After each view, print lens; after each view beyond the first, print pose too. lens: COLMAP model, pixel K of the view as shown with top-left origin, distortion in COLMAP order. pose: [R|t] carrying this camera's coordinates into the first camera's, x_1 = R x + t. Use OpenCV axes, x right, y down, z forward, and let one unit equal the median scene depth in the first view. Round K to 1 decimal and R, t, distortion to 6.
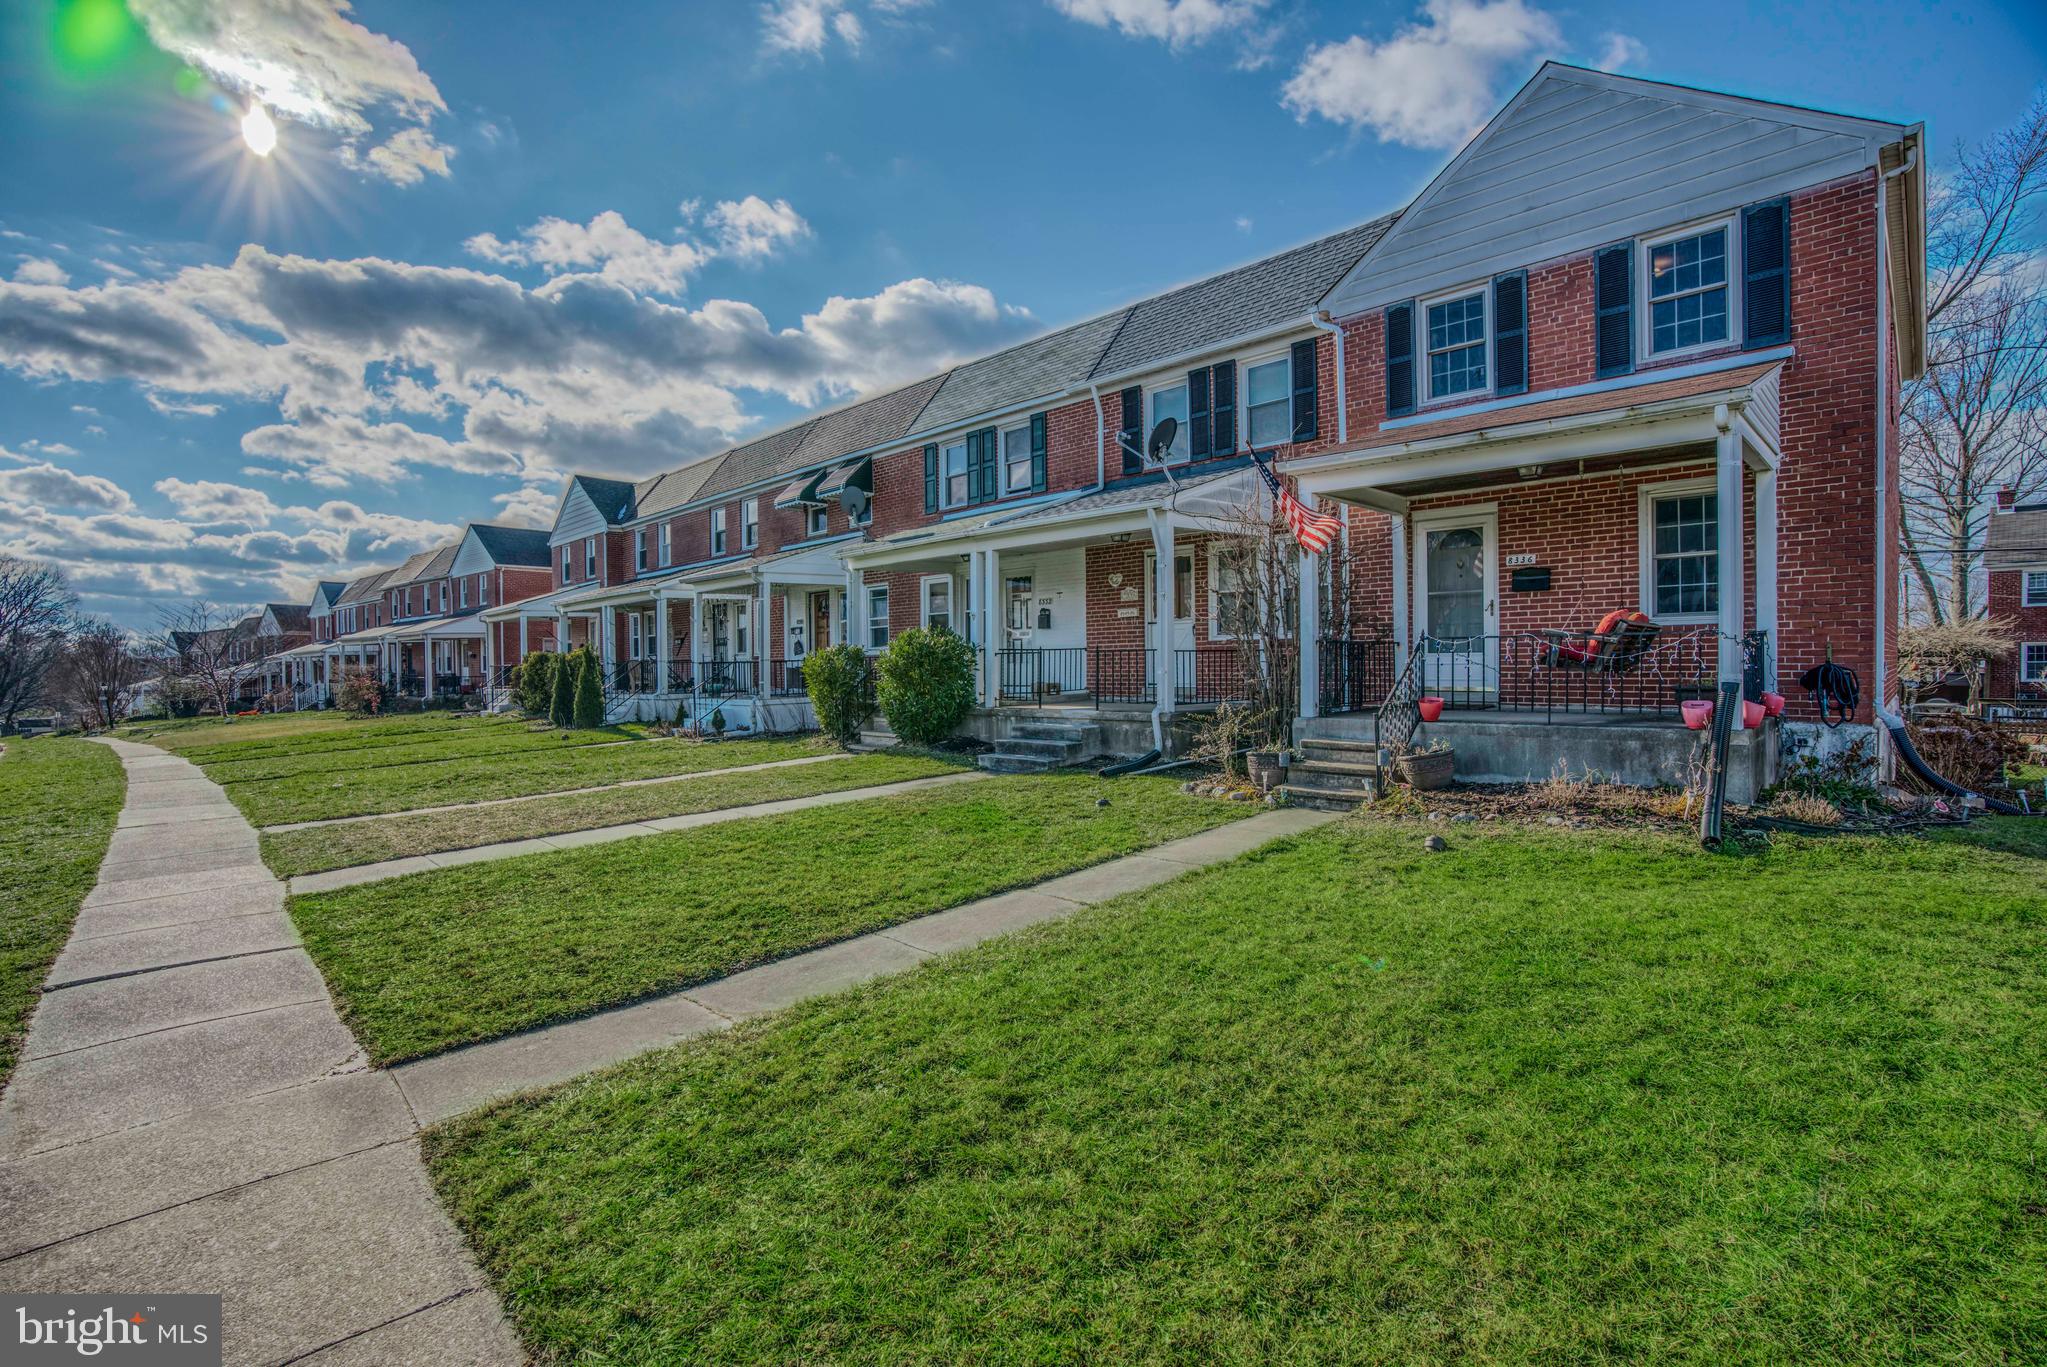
lens RADIAL K [[949.5, 0, 1005.0], [0, 949.5, 681.3], [0, 0, 1]] dist [-0.072263, 0.030813]
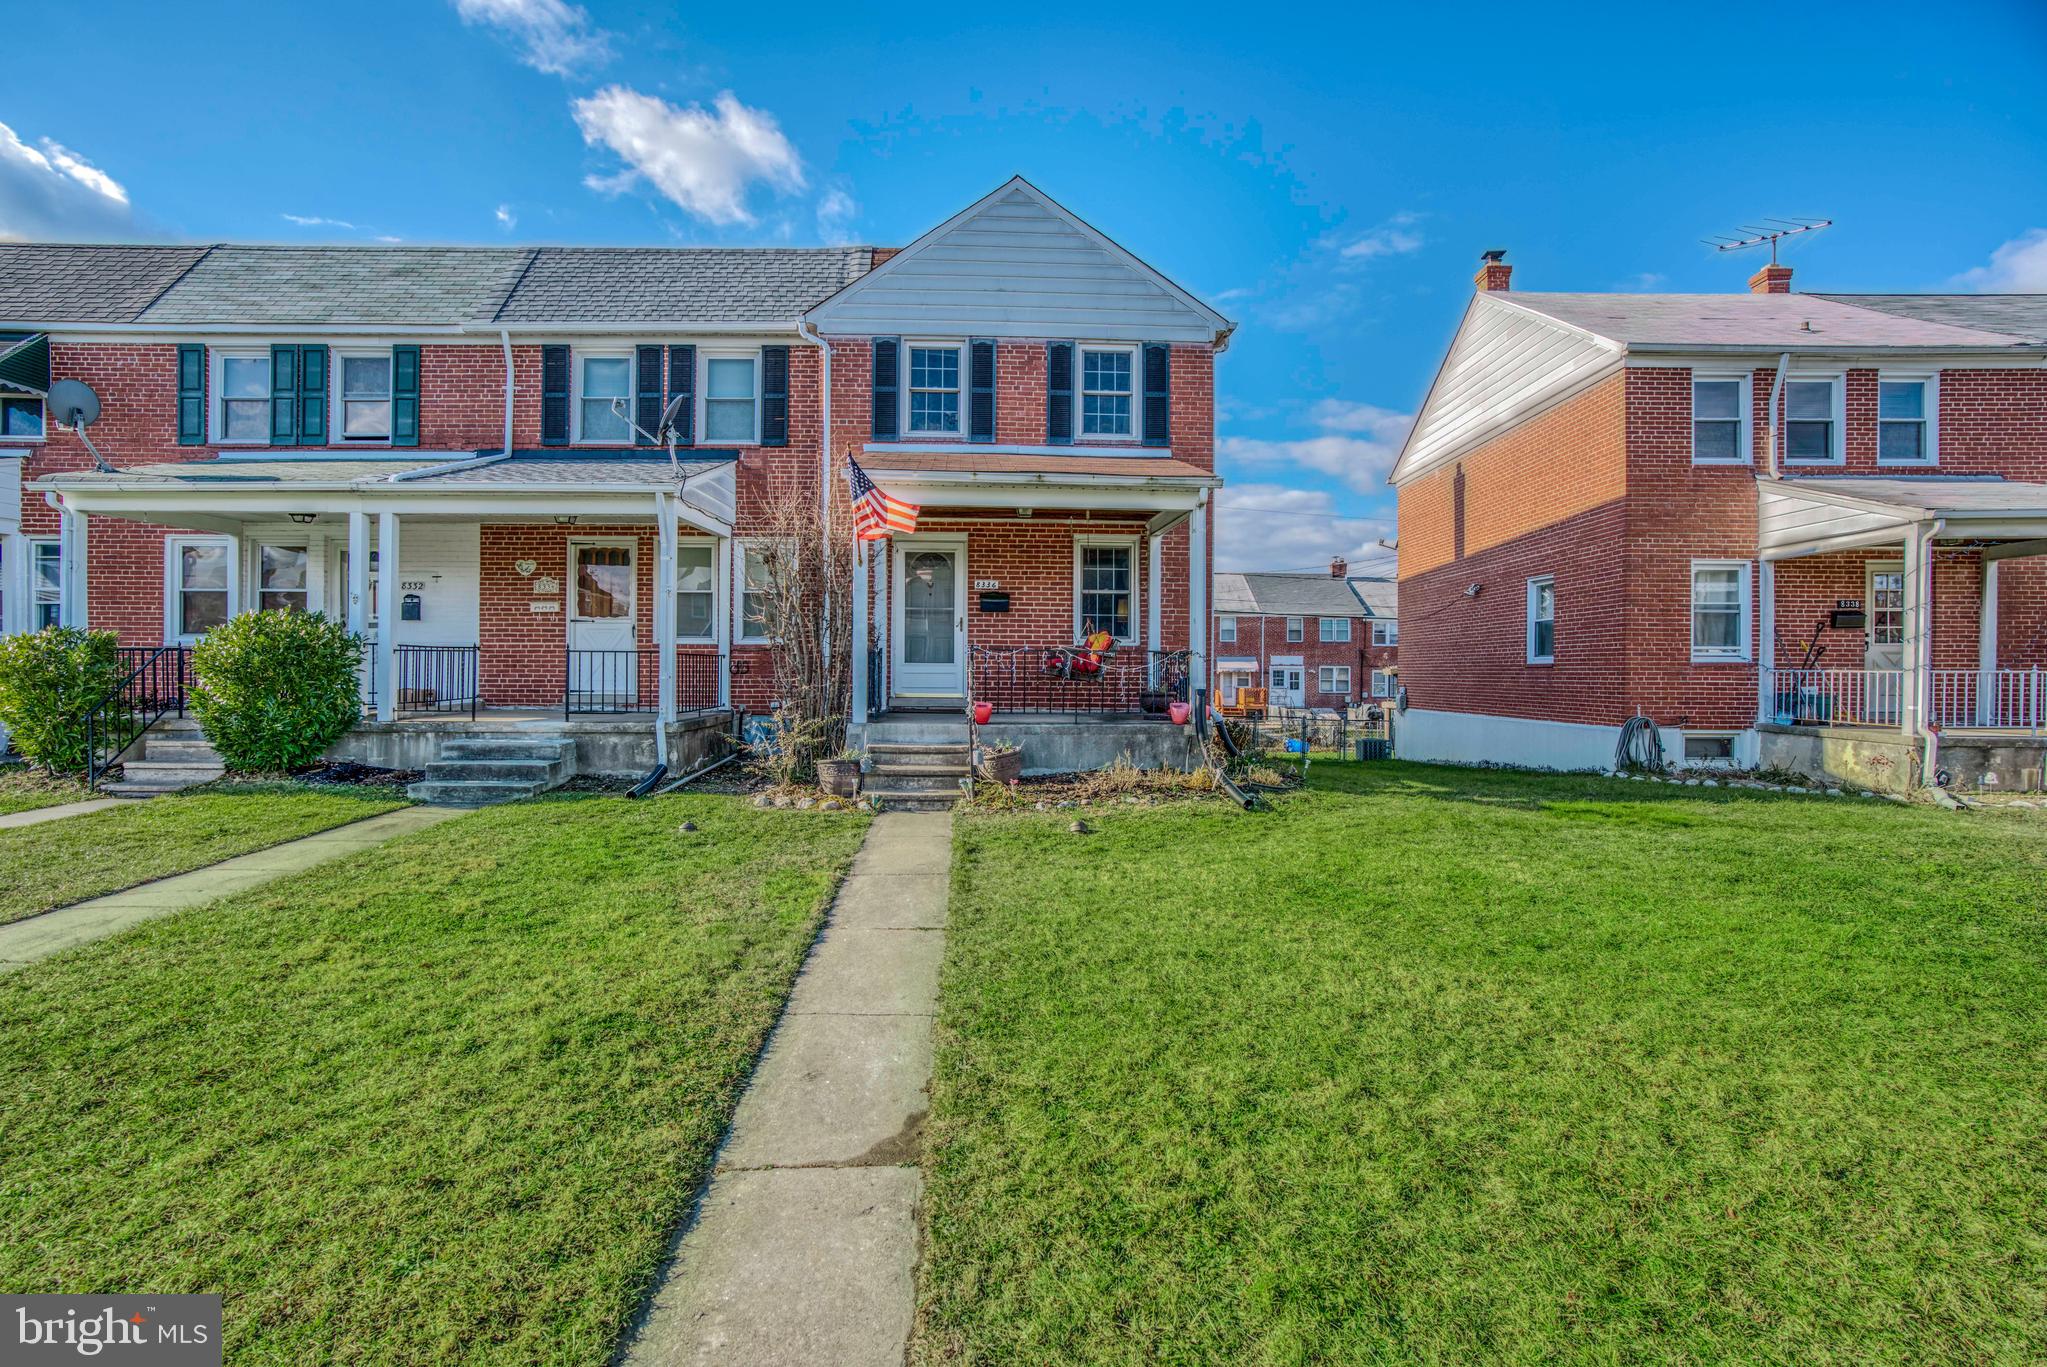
lens RADIAL K [[941.0, 0, 1004.4], [0, 941.0, 688.2], [0, 0, 1]] dist [-0.072956, 0.030093]
pose [[0.660330, 0.004367, 0.750963, -0.273159], [-0.002301, 0.999990, -0.003793, 0.003222], [-0.750972, 0.000777, 0.660333, 0.174101]]
